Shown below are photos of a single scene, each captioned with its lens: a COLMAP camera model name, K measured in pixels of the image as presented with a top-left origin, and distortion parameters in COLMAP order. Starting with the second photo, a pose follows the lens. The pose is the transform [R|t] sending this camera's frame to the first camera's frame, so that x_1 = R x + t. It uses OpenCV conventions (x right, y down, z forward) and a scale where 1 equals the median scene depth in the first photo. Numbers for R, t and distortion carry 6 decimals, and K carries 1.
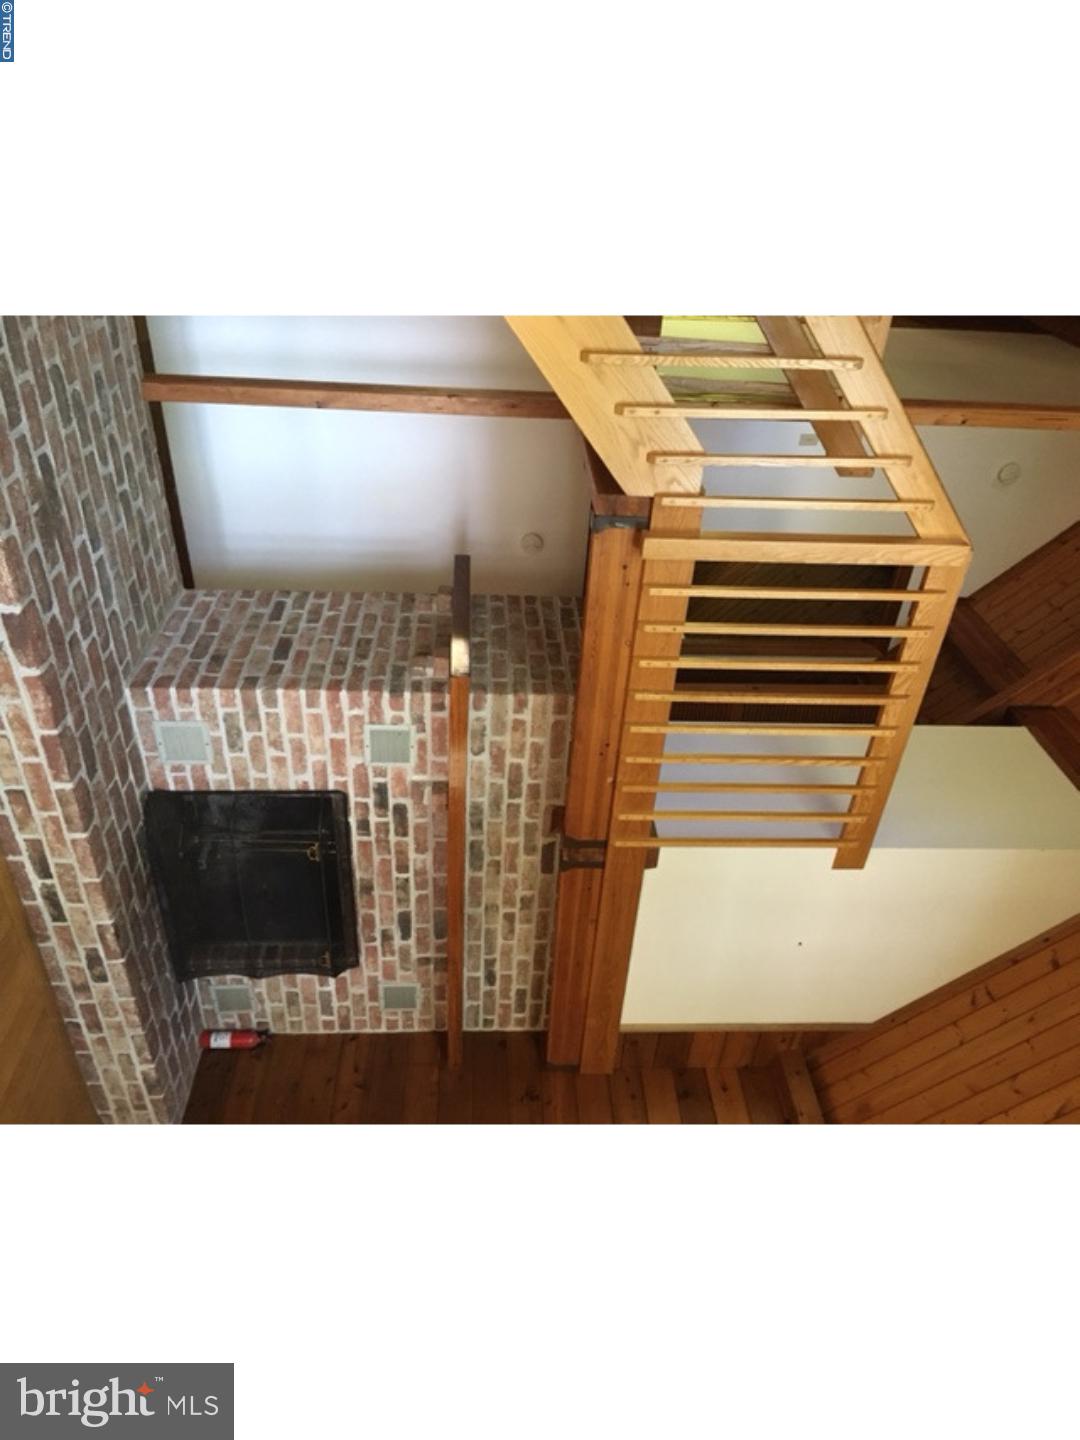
lens RADIAL K [[929.5, 0, 540.0], [0, 929.5, 720.0], [0, 0, 1]] dist [-0.000309, -0.002045]
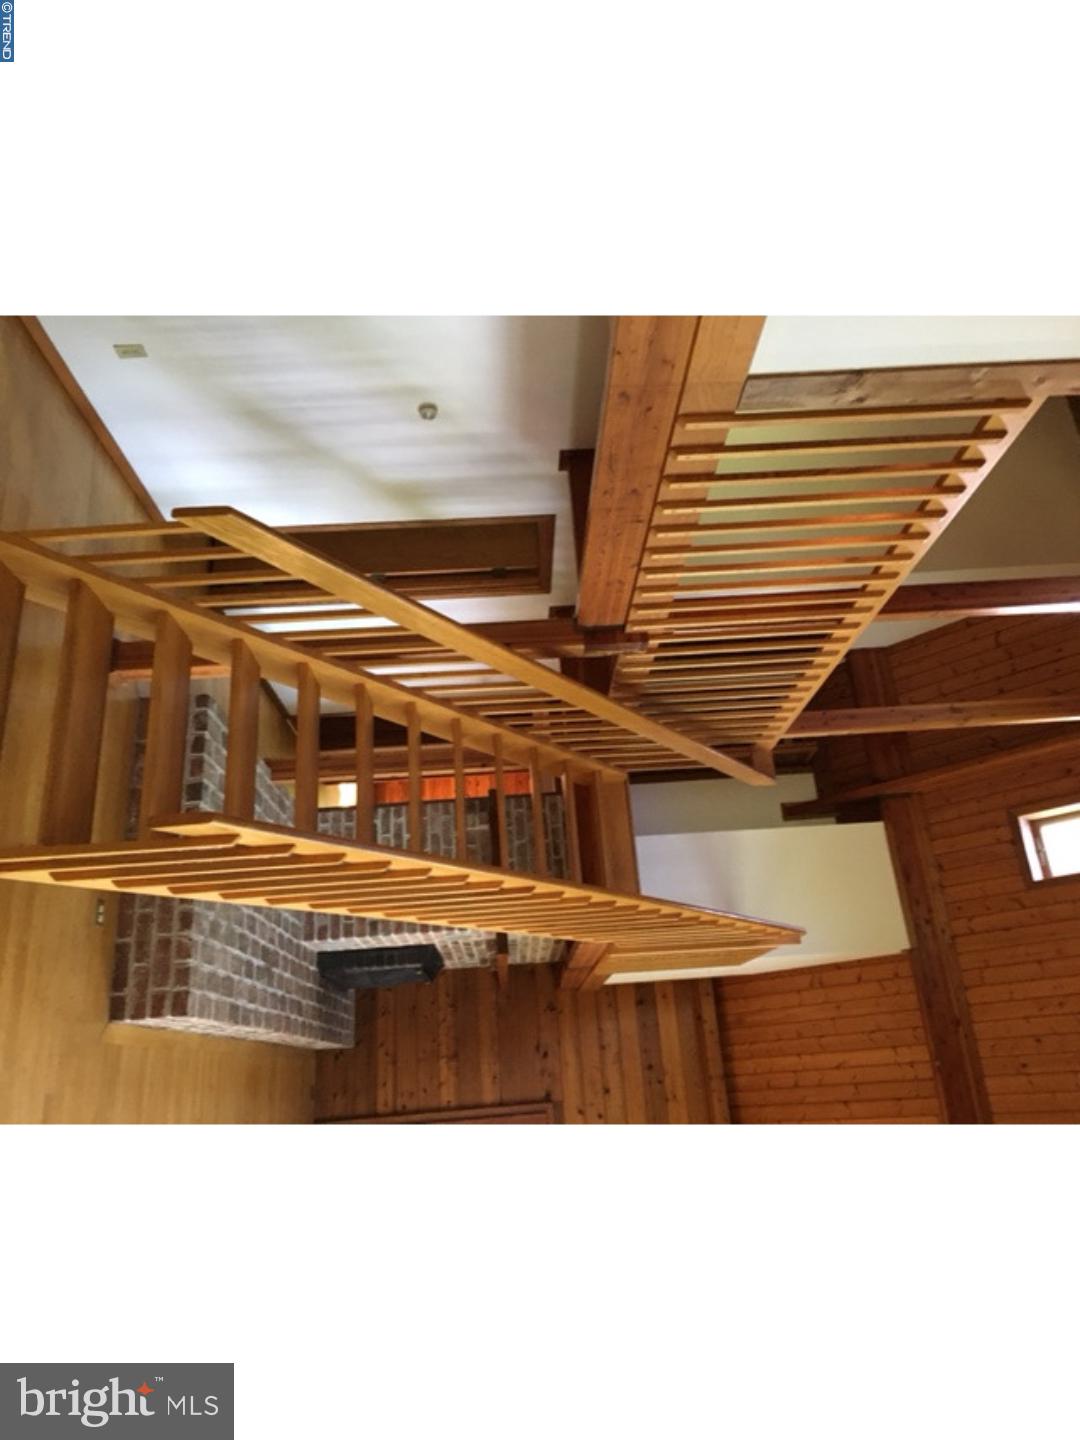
lens RADIAL K [[927.9, 0, 546.7], [0, 927.9, 687.9], [0, 0, 1]] dist [0.077319, -0.128483]
pose [[0.999508, -0.026365, -0.017015, 0.027037], [0.031374, 0.830691, 0.555849, -1.034765], [-0.000521, -0.556109, 0.831109, -0.106913]]
